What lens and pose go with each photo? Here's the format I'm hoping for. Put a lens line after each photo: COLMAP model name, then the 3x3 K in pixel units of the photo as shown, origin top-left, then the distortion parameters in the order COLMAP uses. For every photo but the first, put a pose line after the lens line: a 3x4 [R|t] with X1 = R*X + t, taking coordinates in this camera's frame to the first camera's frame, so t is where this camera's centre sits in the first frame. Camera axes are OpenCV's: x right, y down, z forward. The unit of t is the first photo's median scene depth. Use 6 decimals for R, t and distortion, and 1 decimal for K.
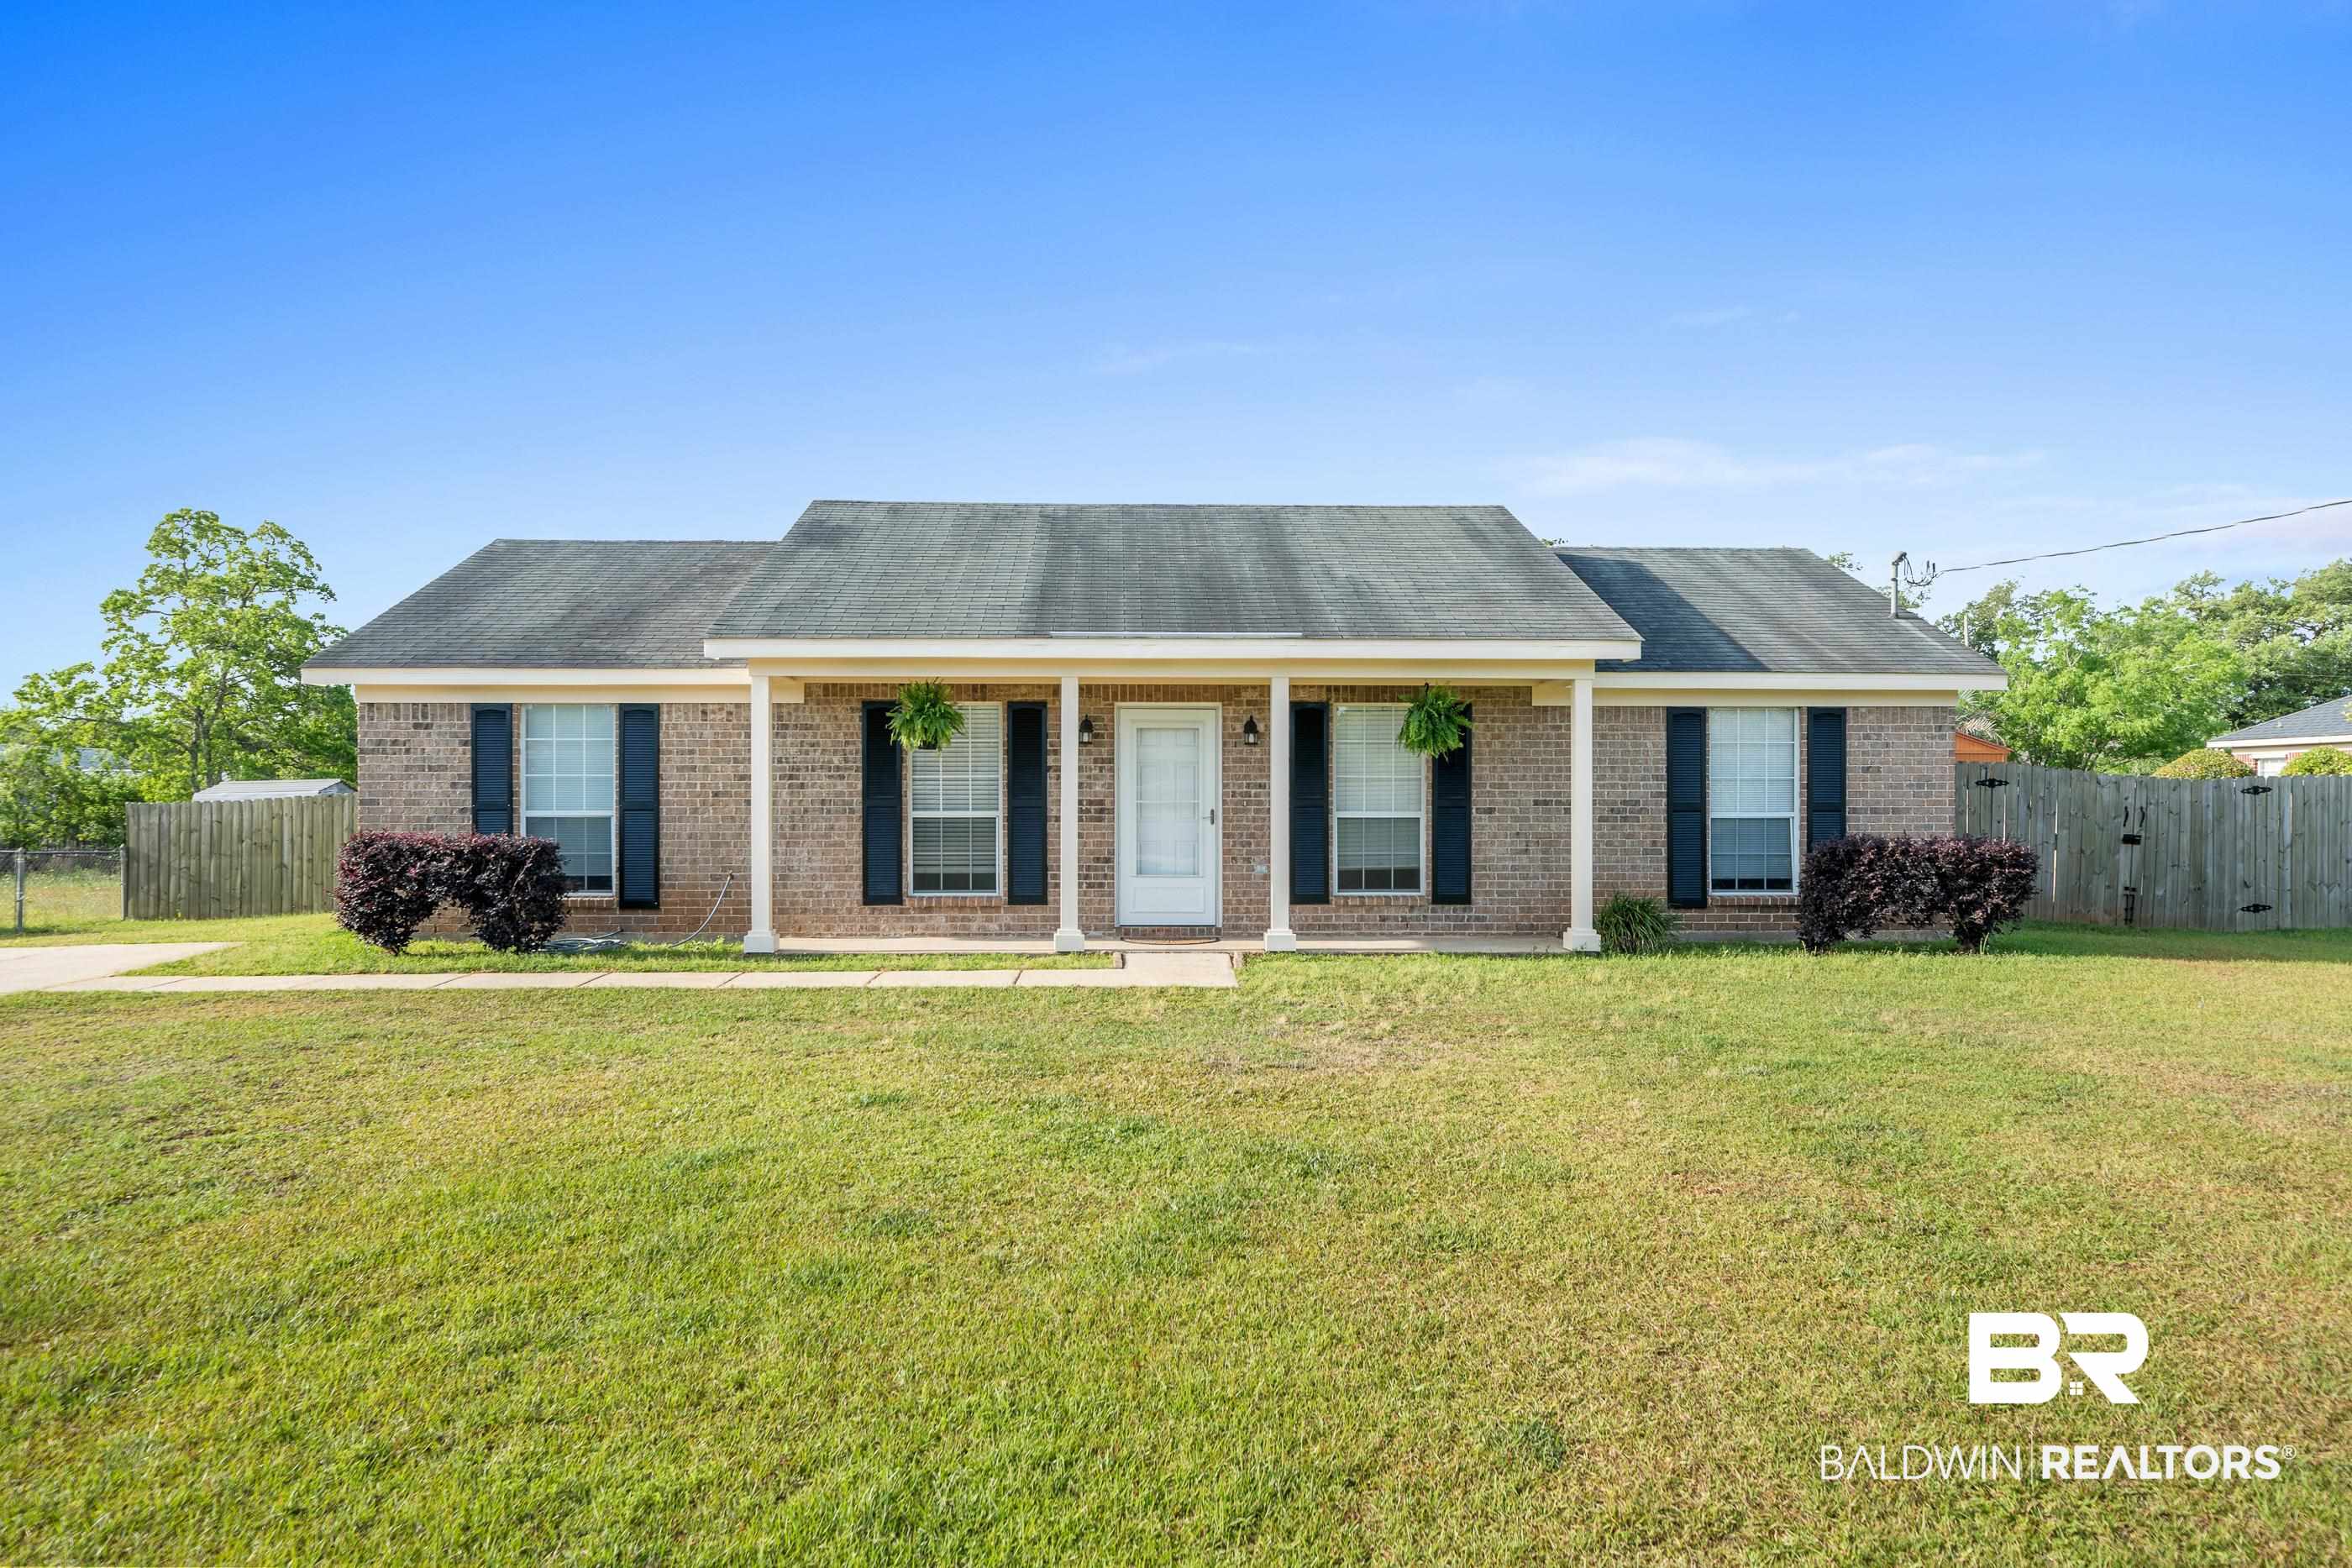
lens RADIAL K [[1584.8, 0, 1176.4], [0, 1584.8, 781.6], [0, 0, 1]] dist [0.002284, 0.003057]
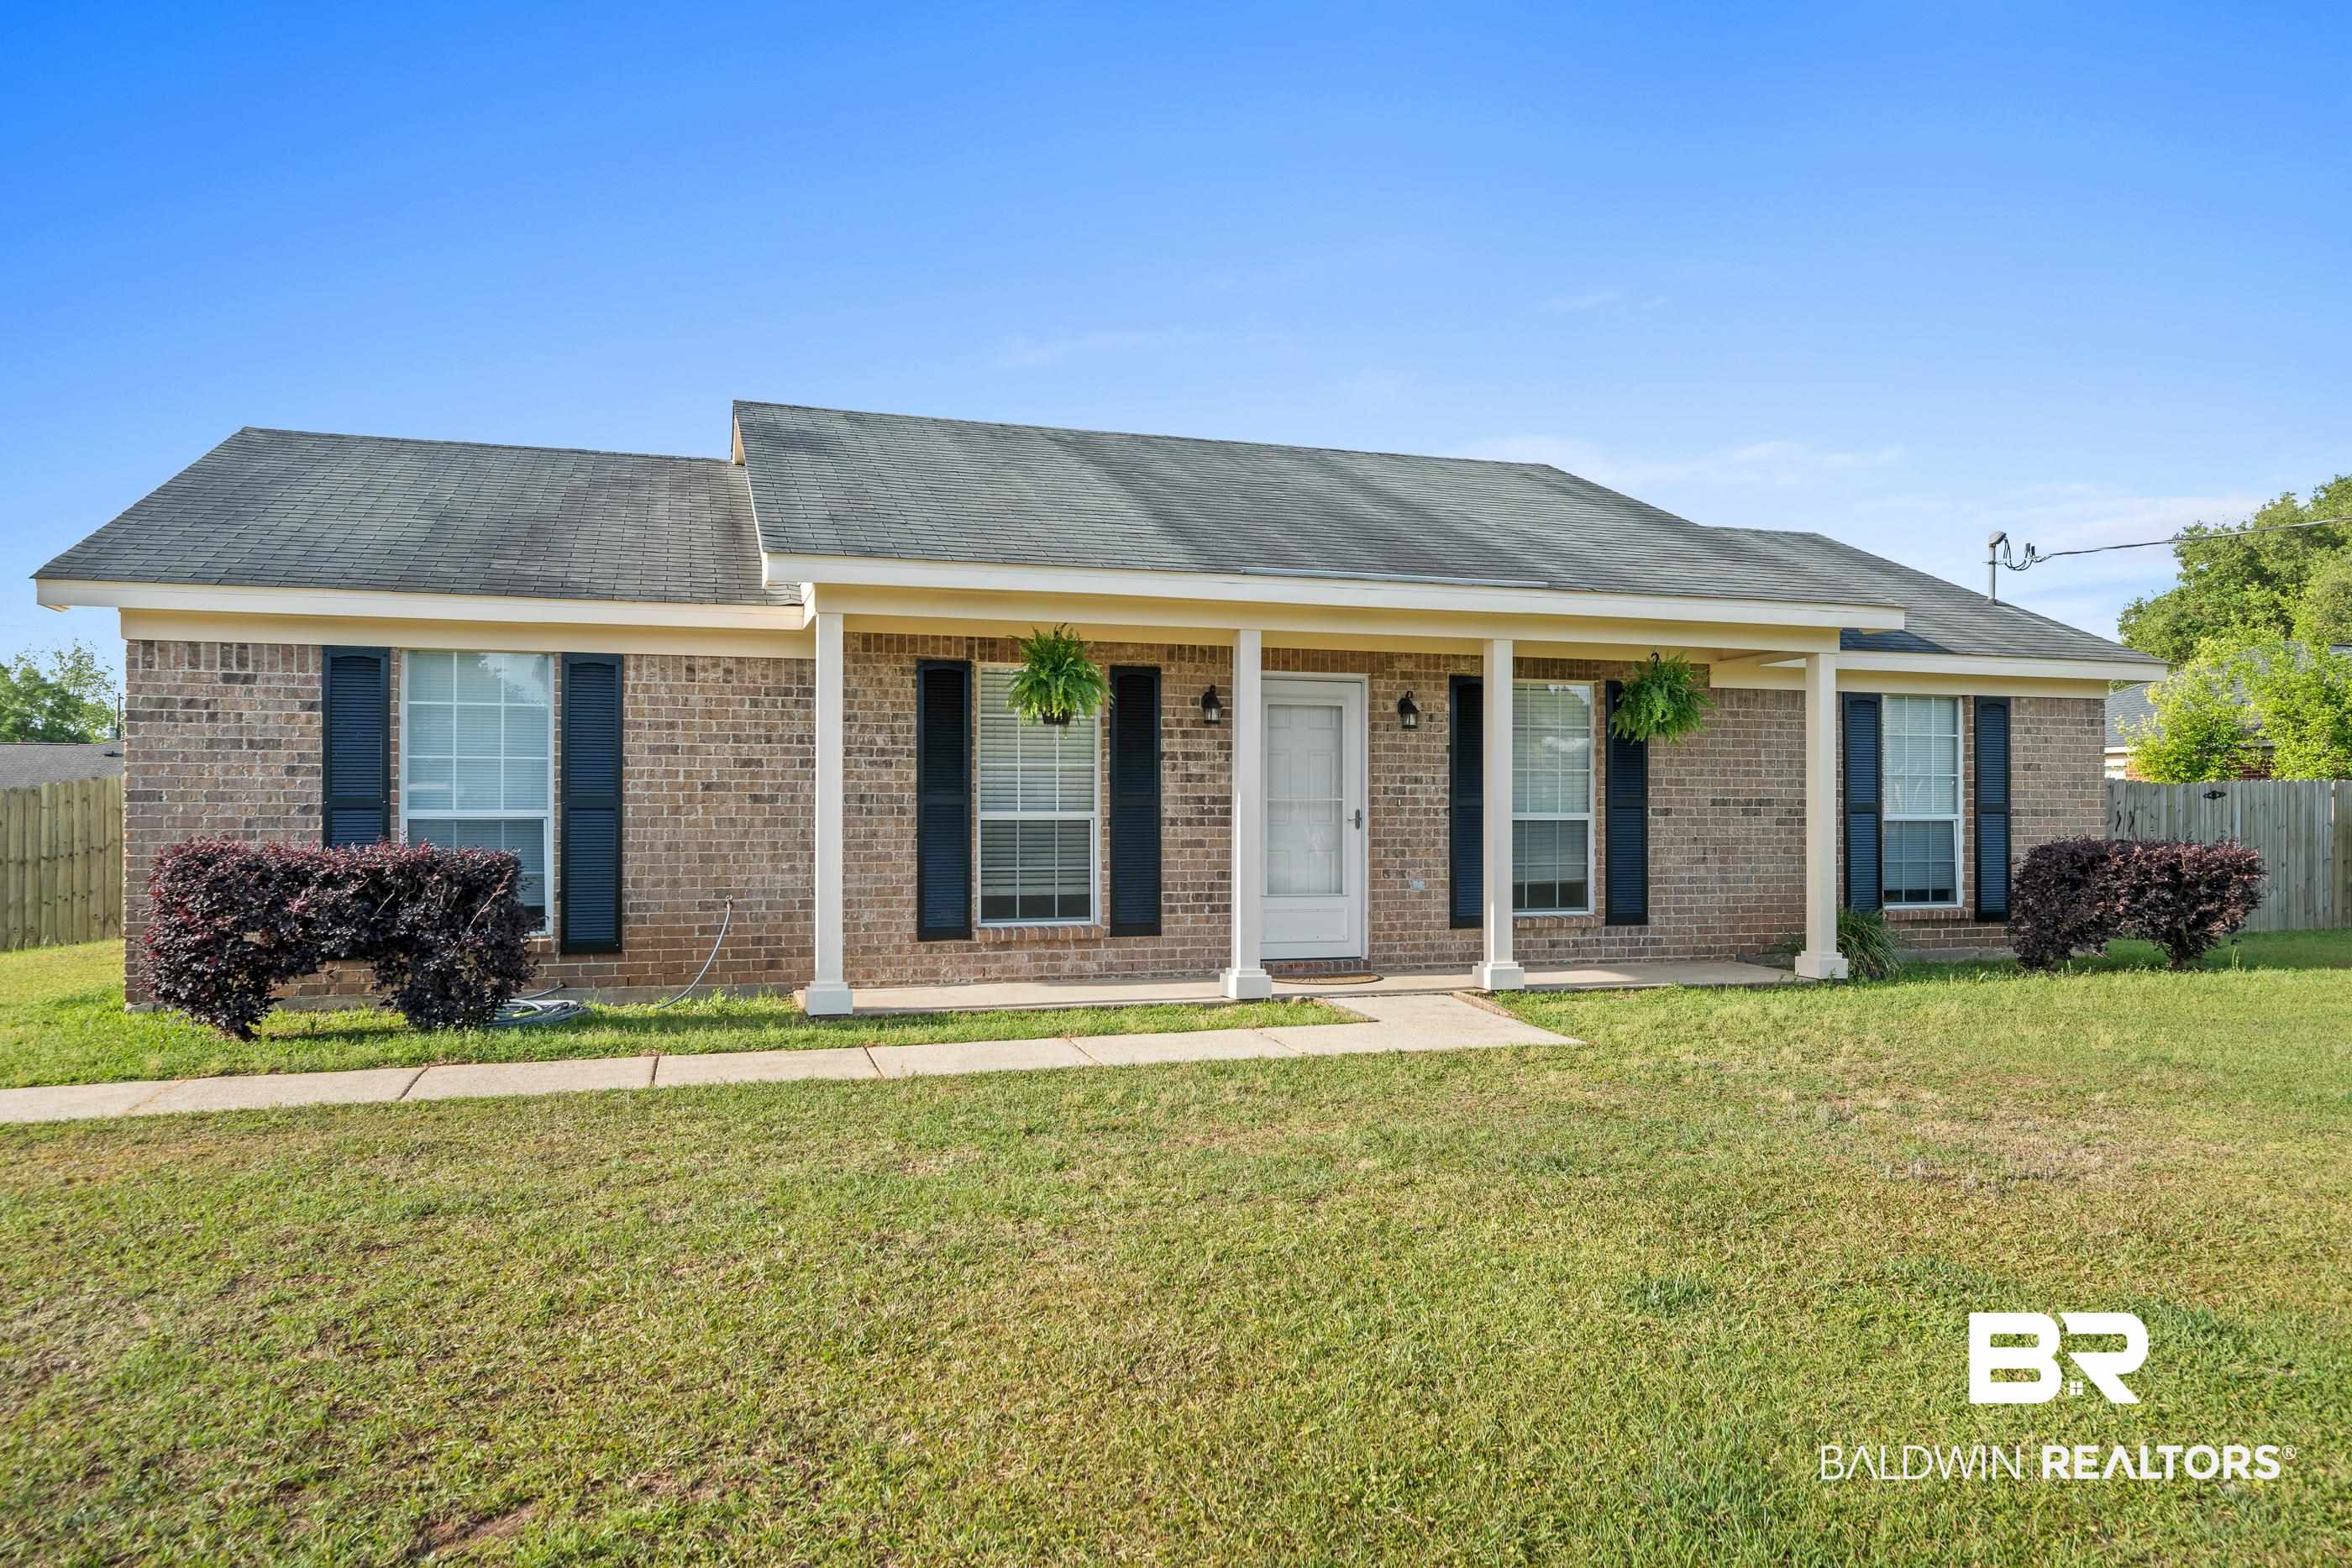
lens RADIAL K [[1584.8, 0, 1182.9], [0, 1584.8, 789.9], [0, 0, 1]] dist [0.002284, 0.003057]
pose [[0.962036, 0.004889, 0.272878, -0.278081], [-0.003660, 0.999981, -0.005014, 0.012032], [-0.272897, 0.003825, 0.962036, 0.269597]]
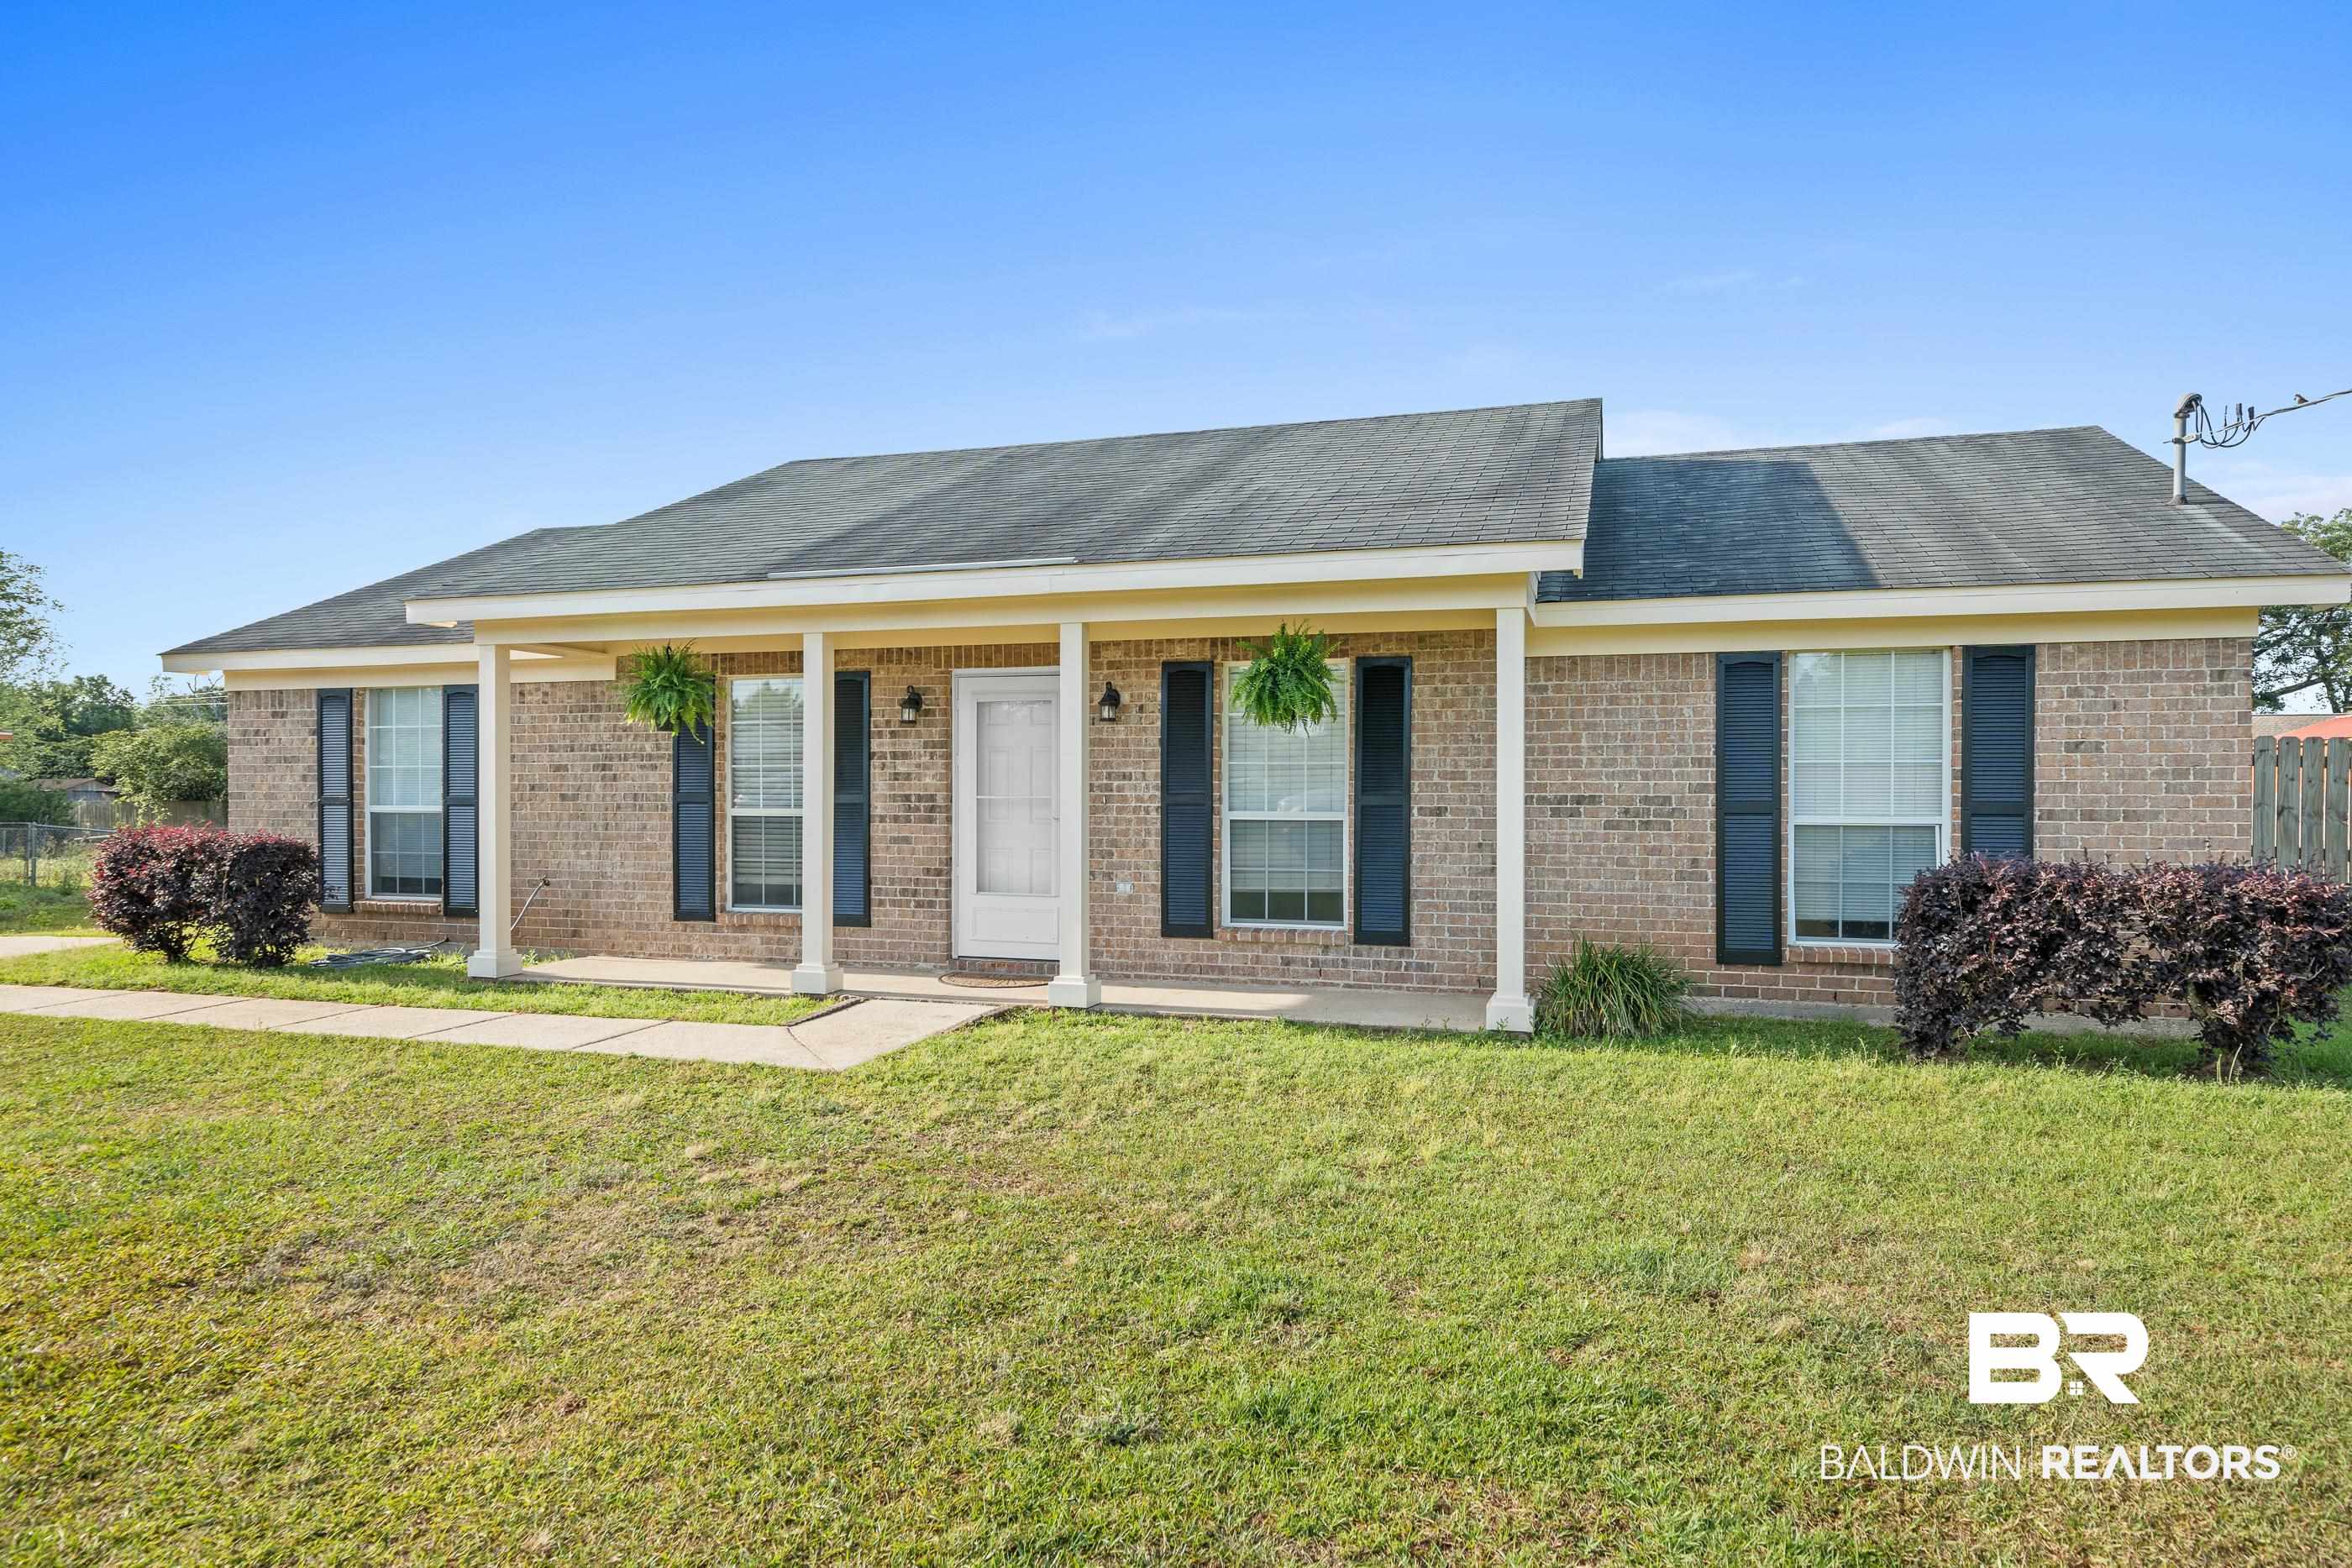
lens RADIAL K [[1421.5, 0, 1180.2], [0, 1421.5, 792.0], [0, 0, 1]] dist [0.004163, -0.001446]
pose [[0.941726, 0.000984, -0.336379, 0.303471], [0.001359, 0.999976, 0.006729, 0.005589], [0.336377, -0.006794, 0.941703, 0.384034]]
